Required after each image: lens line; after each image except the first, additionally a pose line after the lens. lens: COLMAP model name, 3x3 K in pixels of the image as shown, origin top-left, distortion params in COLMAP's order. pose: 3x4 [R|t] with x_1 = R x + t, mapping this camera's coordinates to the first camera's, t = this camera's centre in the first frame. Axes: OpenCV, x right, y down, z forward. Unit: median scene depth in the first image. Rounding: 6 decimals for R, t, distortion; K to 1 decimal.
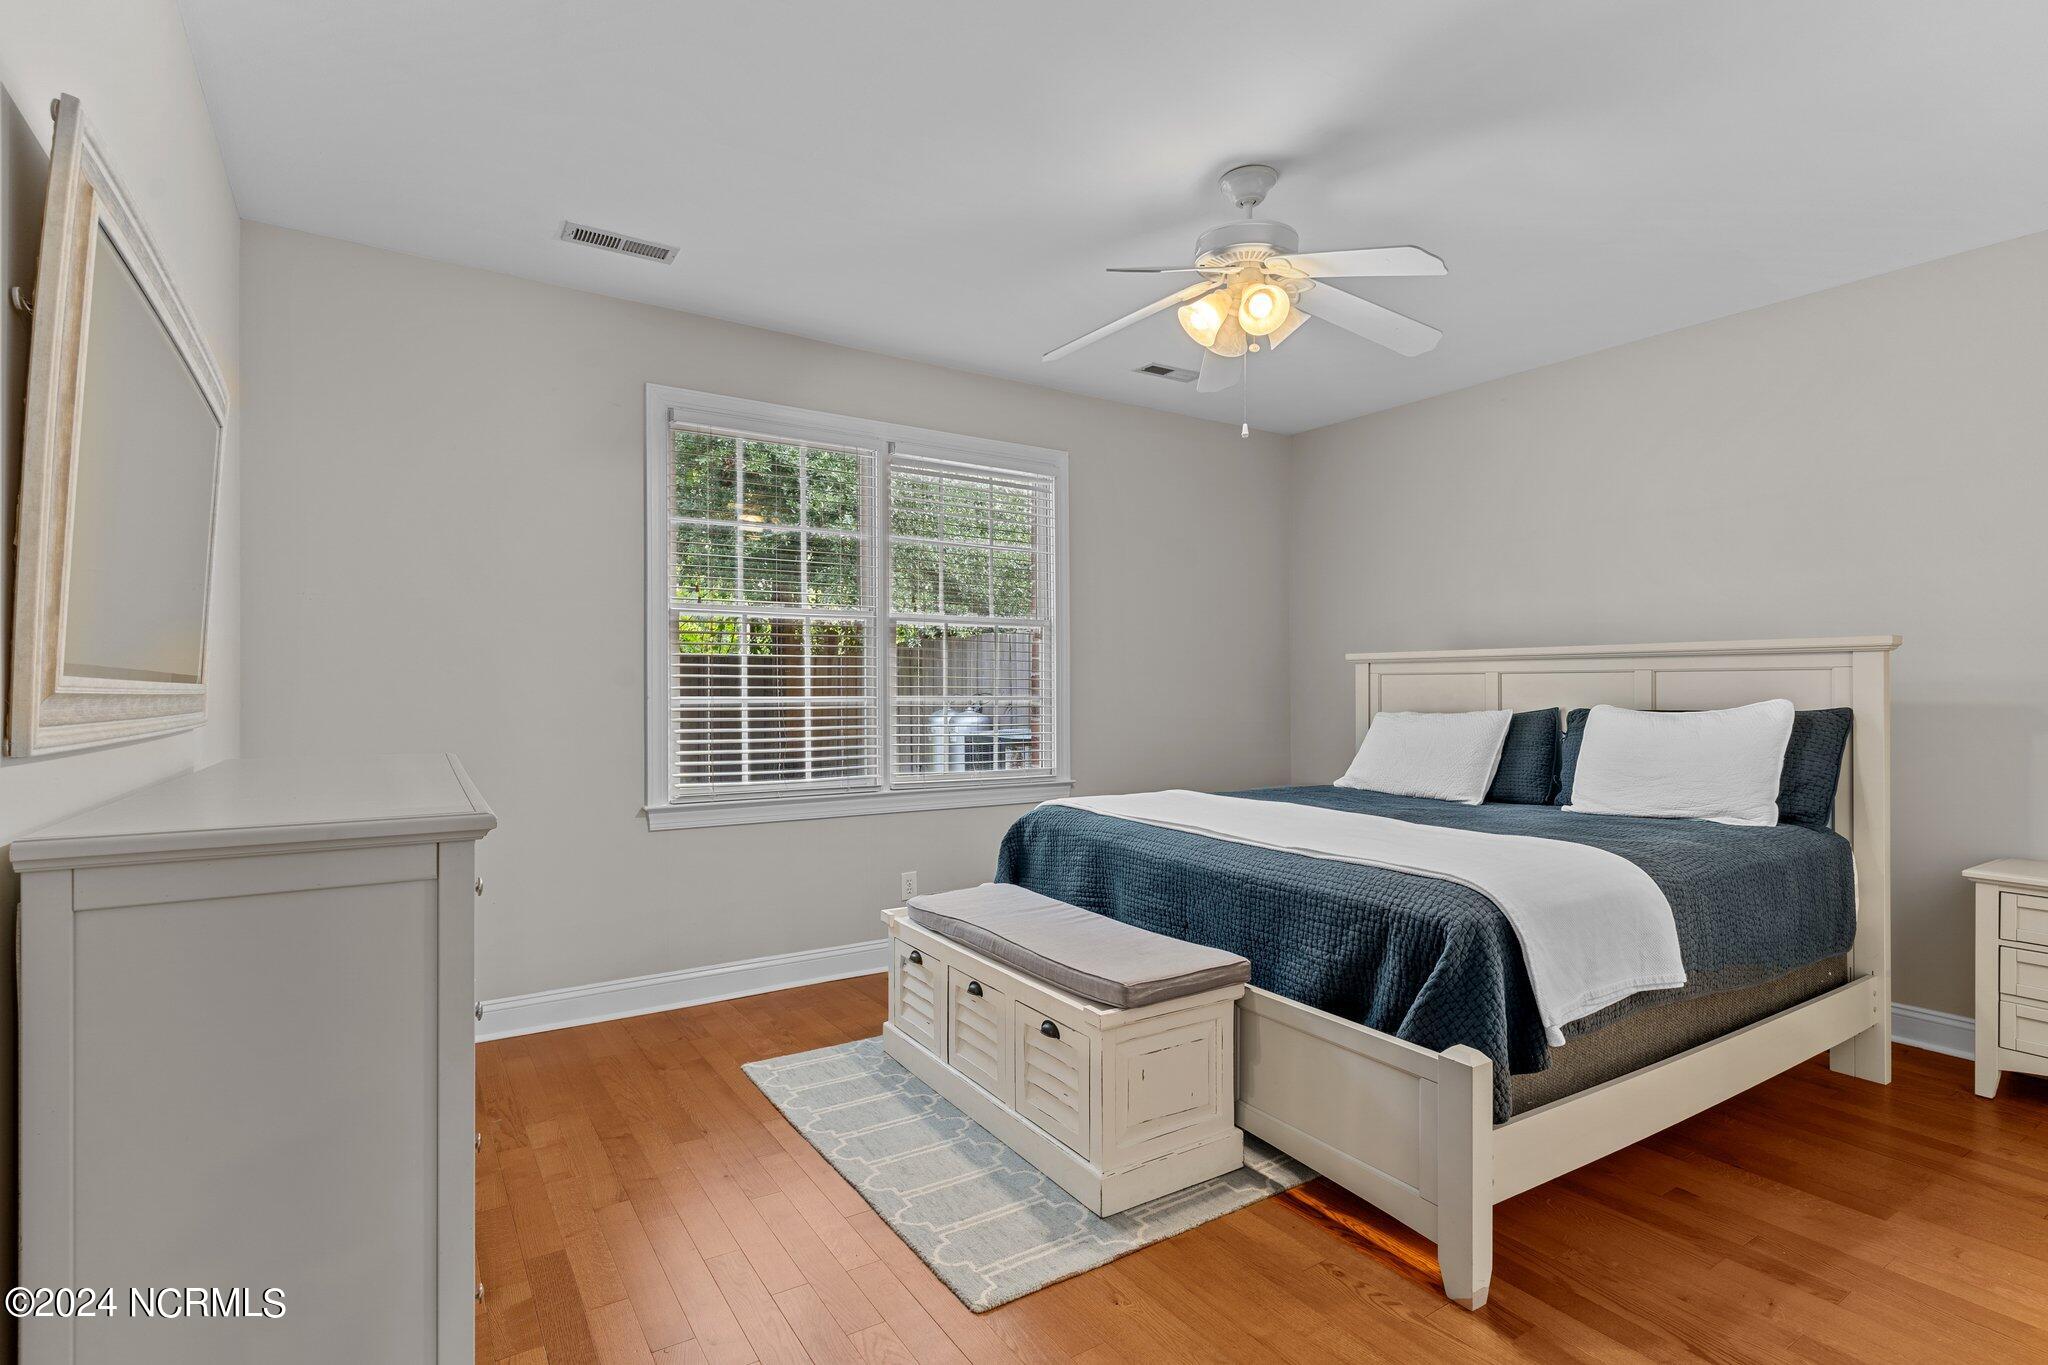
lens RADIAL K [[981.6, 0, 1023.3], [0, 981.6, 674.5], [0, 0, 1]] dist [-0.000489, -0.000333]
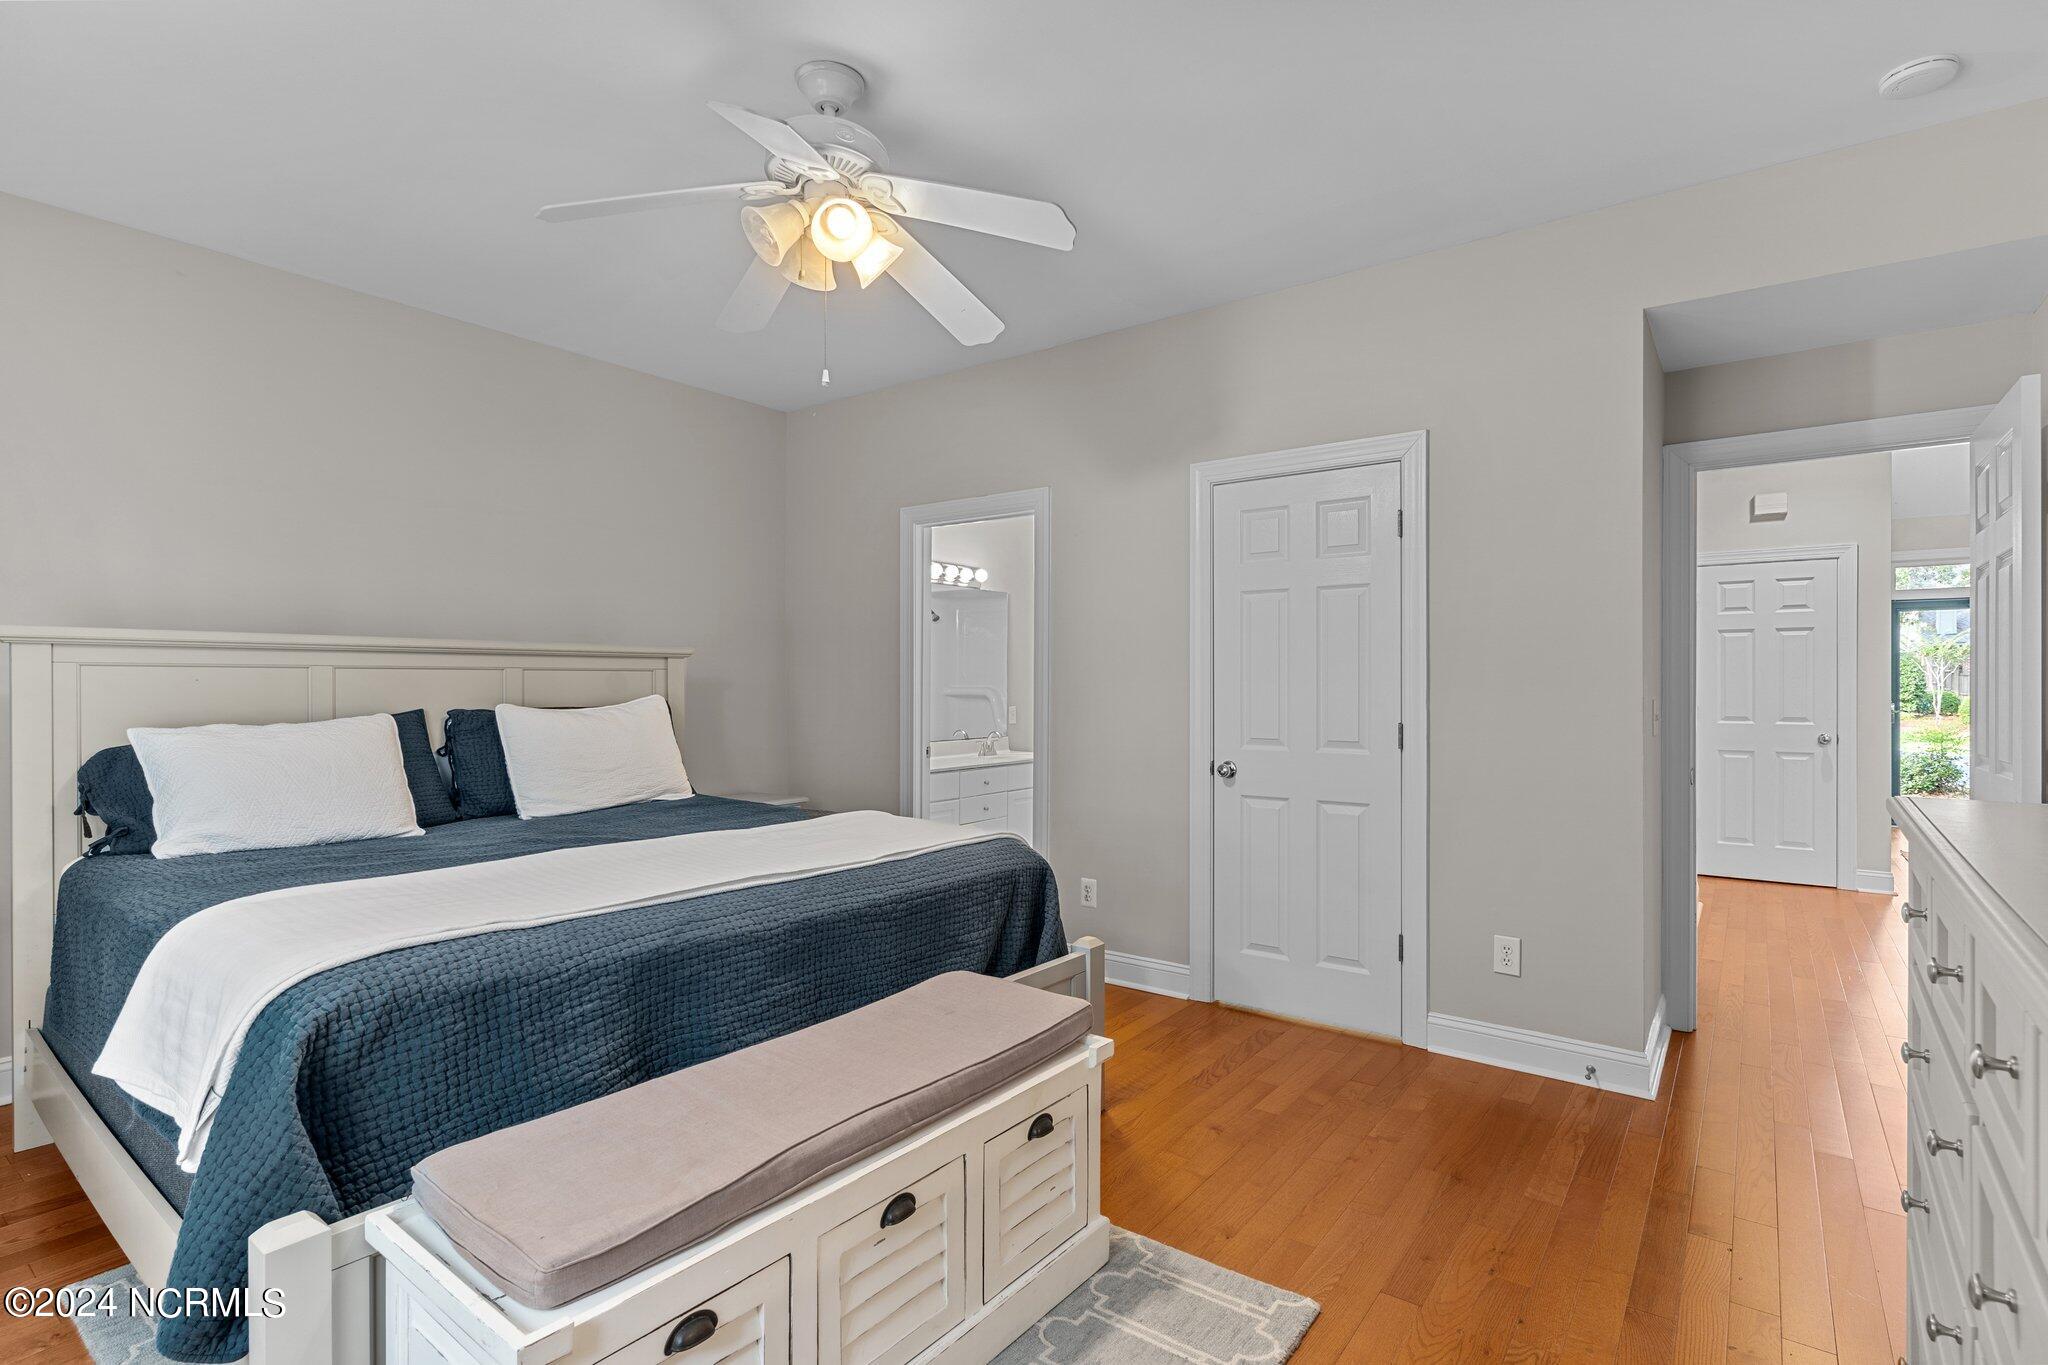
lens RADIAL K [[981.6, 0, 1023.3], [0, 981.6, 674.5], [0, 0, 1]] dist [-0.000489, -0.000333]
pose [[-0.336835, 0.008525, 0.941525, -0.607267], [-0.011391, 0.999849, -0.013128, 0.011813], [-0.941495, -0.015147, -0.336687, 1.103611]]
